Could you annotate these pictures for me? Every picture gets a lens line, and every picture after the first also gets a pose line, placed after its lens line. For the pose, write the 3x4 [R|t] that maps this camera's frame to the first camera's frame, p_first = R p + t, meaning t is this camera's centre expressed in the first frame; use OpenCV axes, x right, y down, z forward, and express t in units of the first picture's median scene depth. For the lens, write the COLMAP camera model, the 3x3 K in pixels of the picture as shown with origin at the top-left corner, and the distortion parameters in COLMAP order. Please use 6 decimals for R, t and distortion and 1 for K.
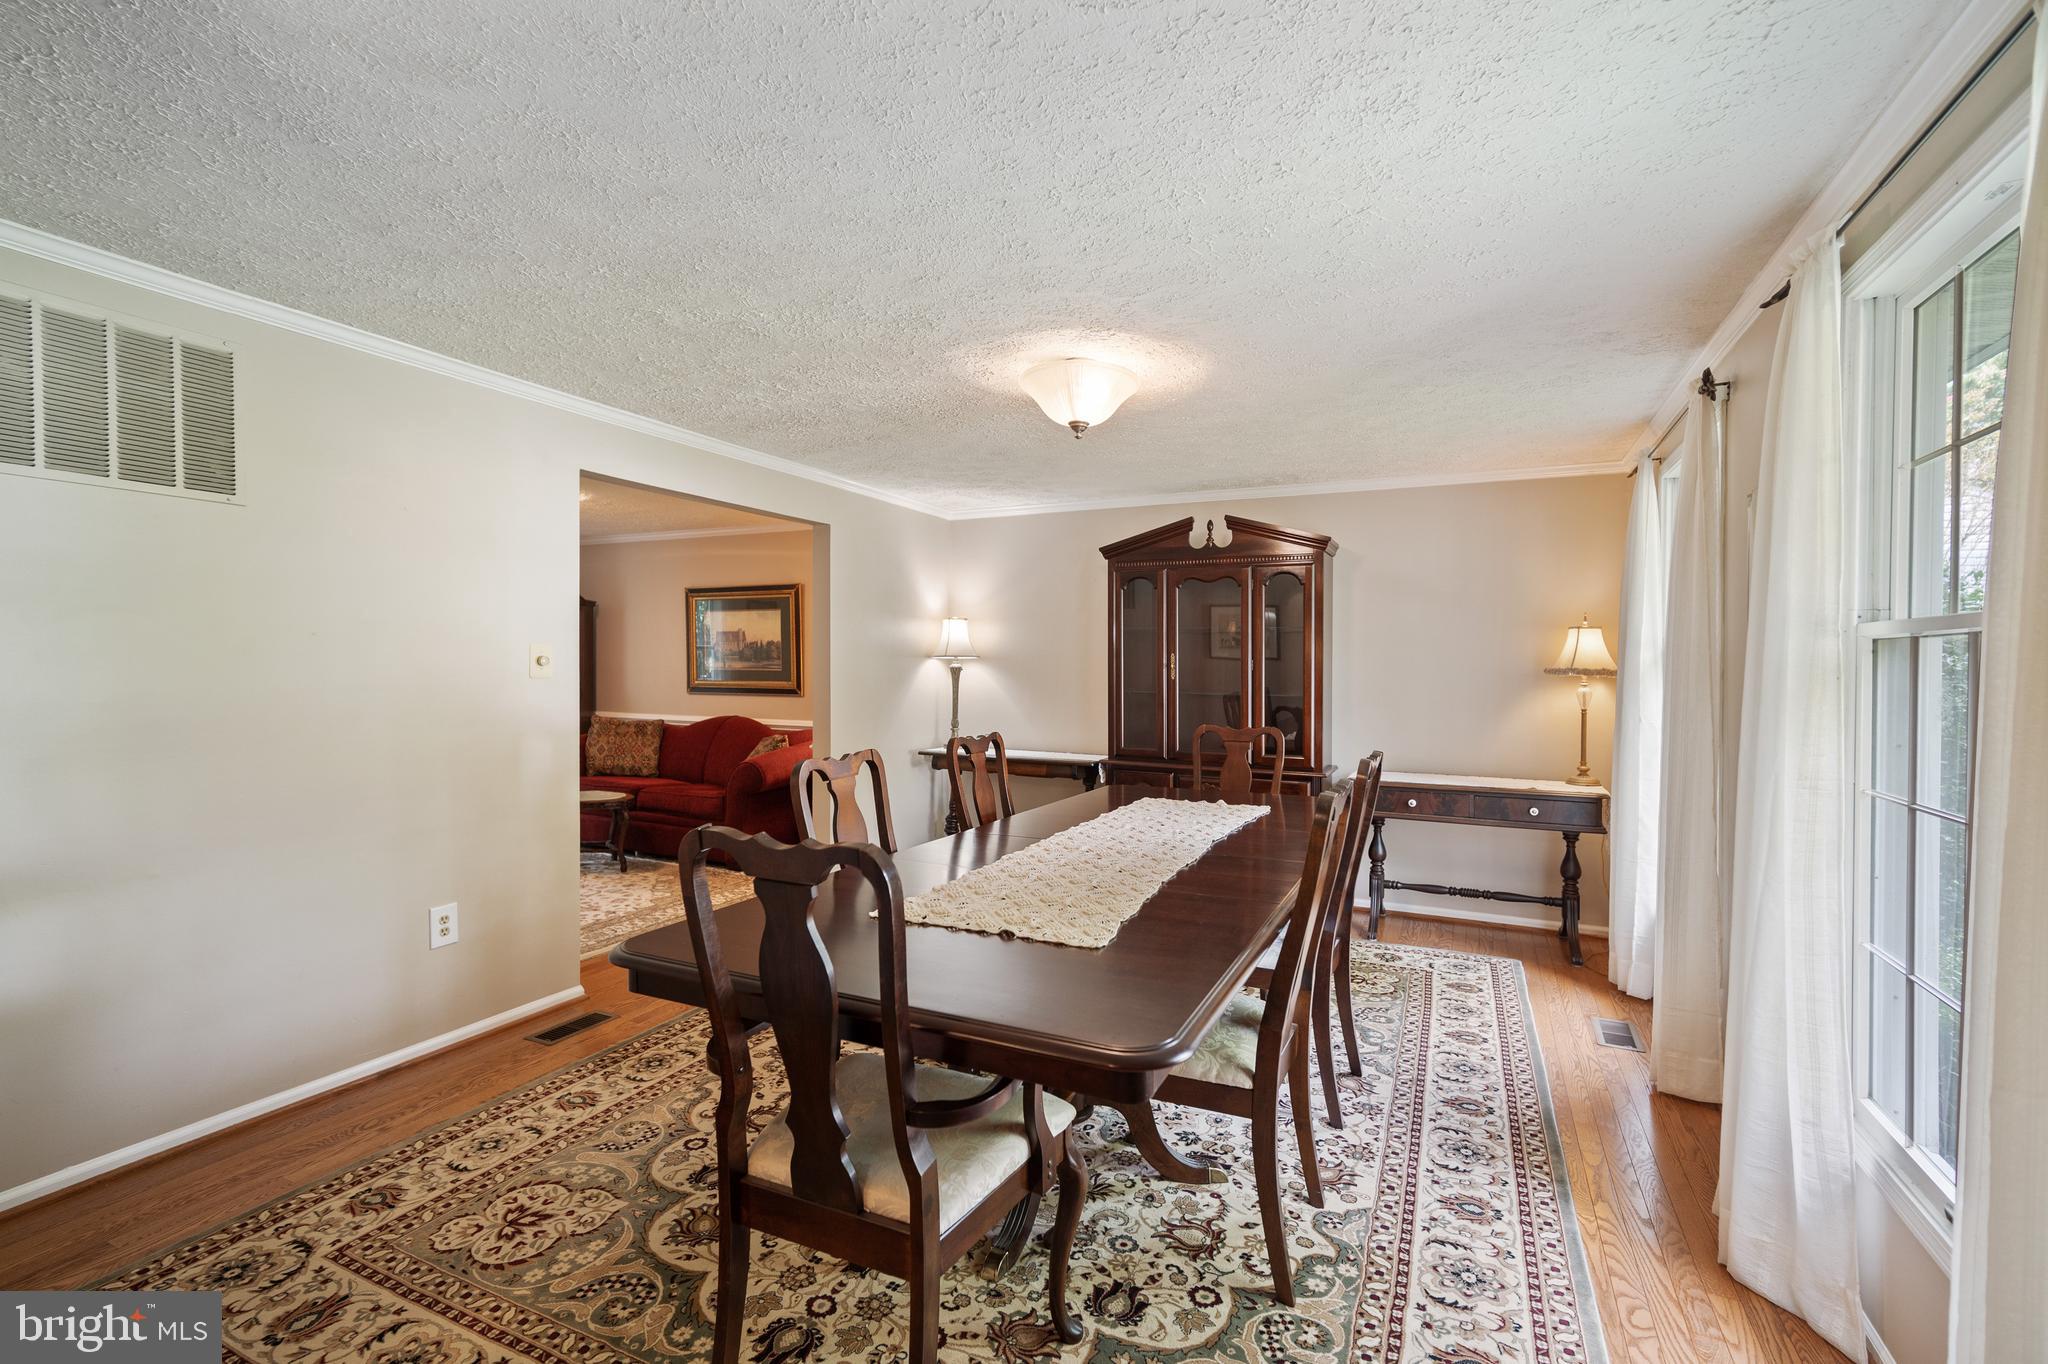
lens RADIAL K [[898.6, 0, 1048.0], [0, 898.6, 675.1], [0, 0, 1]] dist [-0.000890, 0.000125]
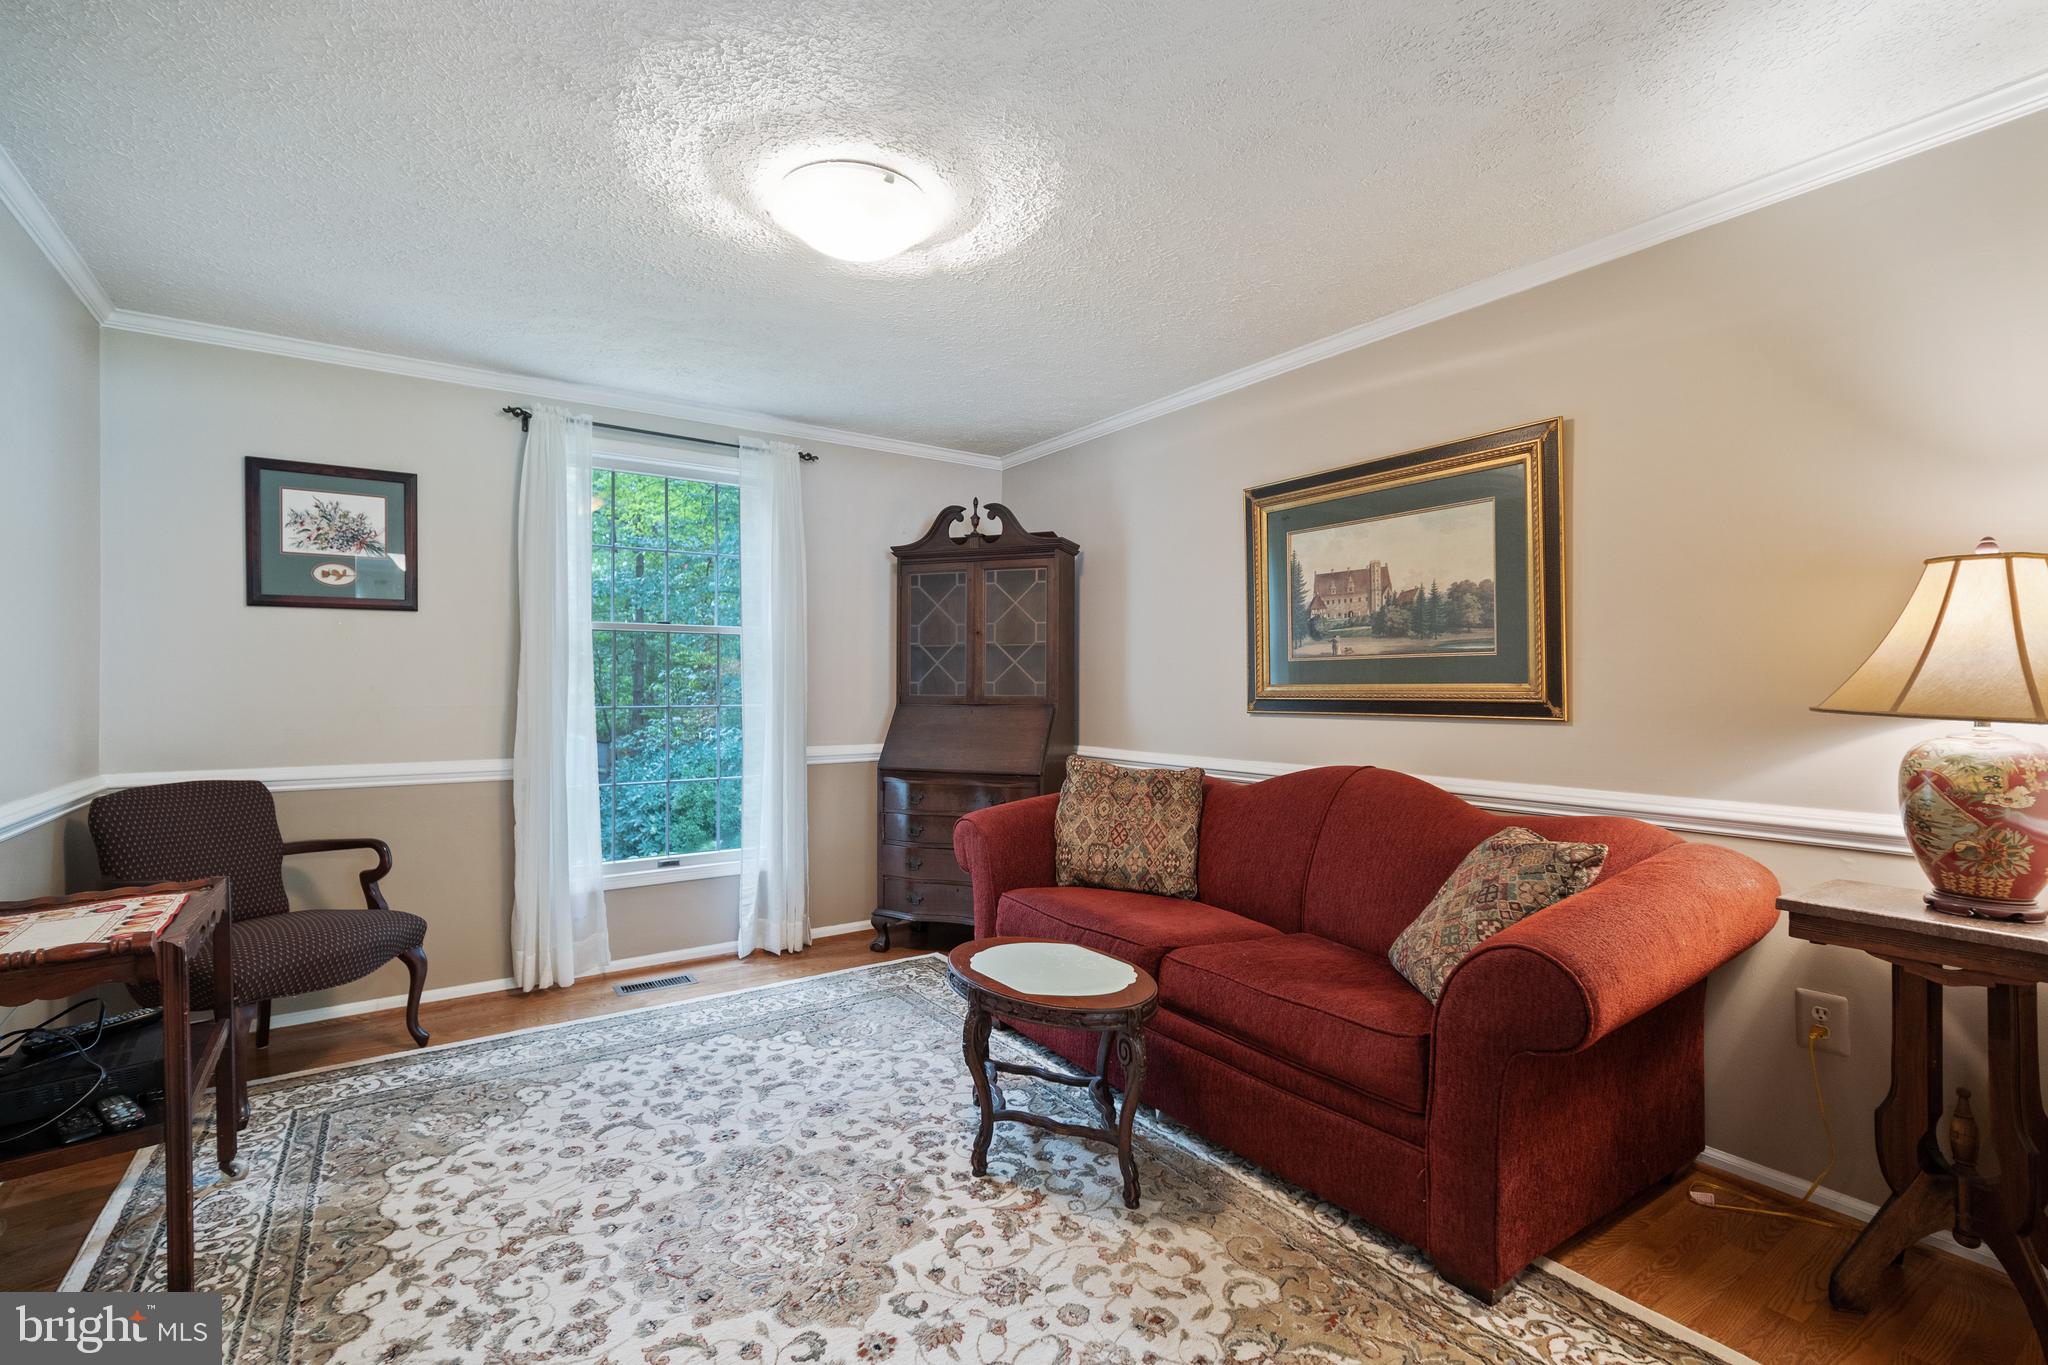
lens RADIAL K [[898.6, 0, 1048.0], [0, 898.6, 675.6], [0, 0, 1]] dist [-0.000890, 0.000125]
pose [[0.868180, -0.014757, -0.496030, -0.438584], [-0.000886, 0.999510, -0.031286, 0.025950], [0.496249, 0.027602, 0.867741, 0.912789]]
